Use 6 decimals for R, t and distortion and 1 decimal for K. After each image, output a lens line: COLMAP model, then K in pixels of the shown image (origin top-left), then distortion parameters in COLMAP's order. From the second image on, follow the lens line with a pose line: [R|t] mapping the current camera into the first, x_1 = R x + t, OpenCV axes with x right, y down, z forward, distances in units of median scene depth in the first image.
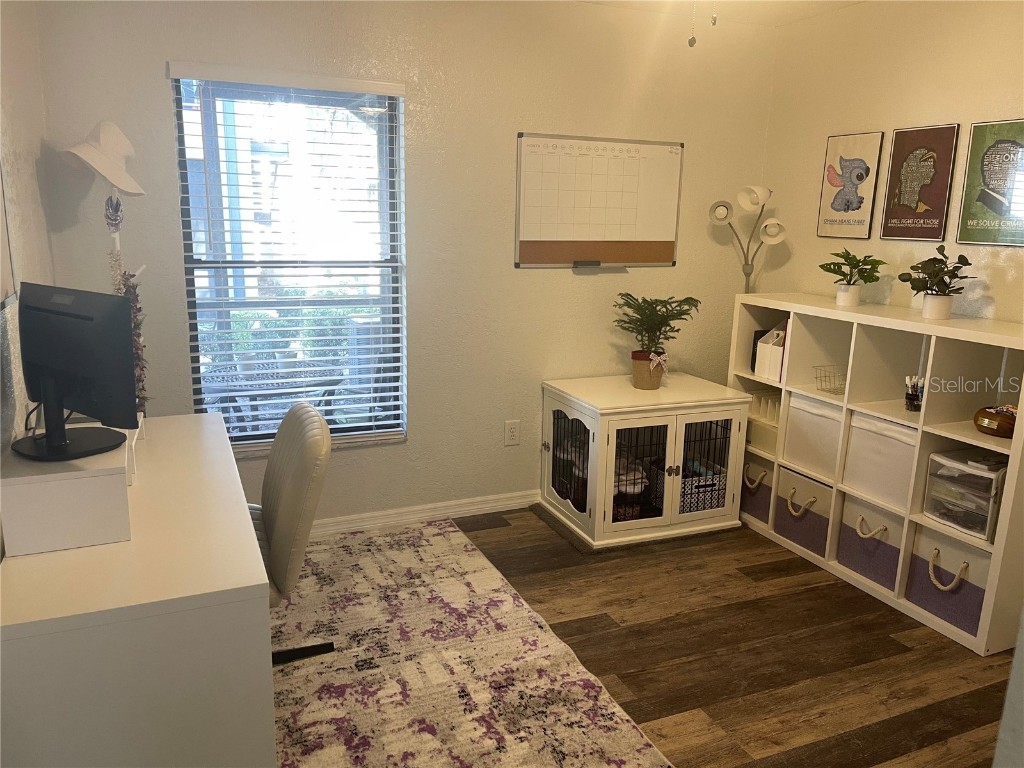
lens RADIAL K [[767.5, 0, 512.0], [0, 767.5, 384.0], [0, 0, 1]] dist [0.085621, -0.134998]
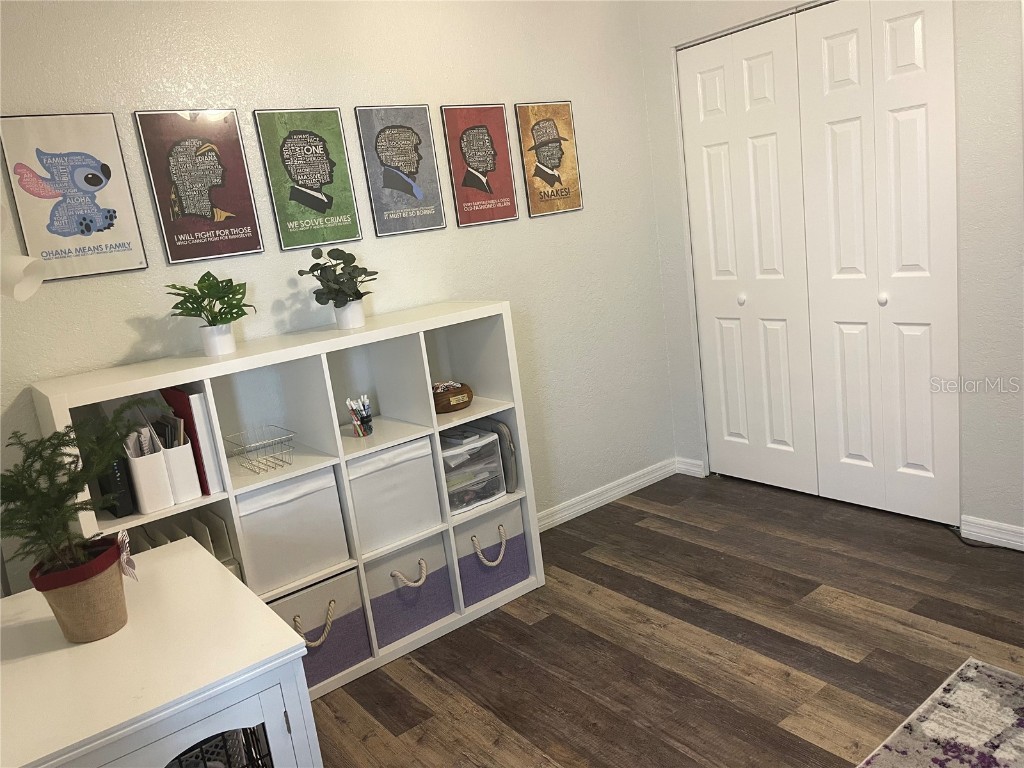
lens RADIAL K [[767.5, 0, 512.0], [0, 767.5, 384.0], [0, 0, 1]] dist [0.085621, -0.134998]
pose [[-0.243931, -0.195641, 0.949854, -0.343036], [0.326413, 0.905732, 0.270379, -0.203496], [-0.913210, 0.375998, -0.157077, 0.994770]]
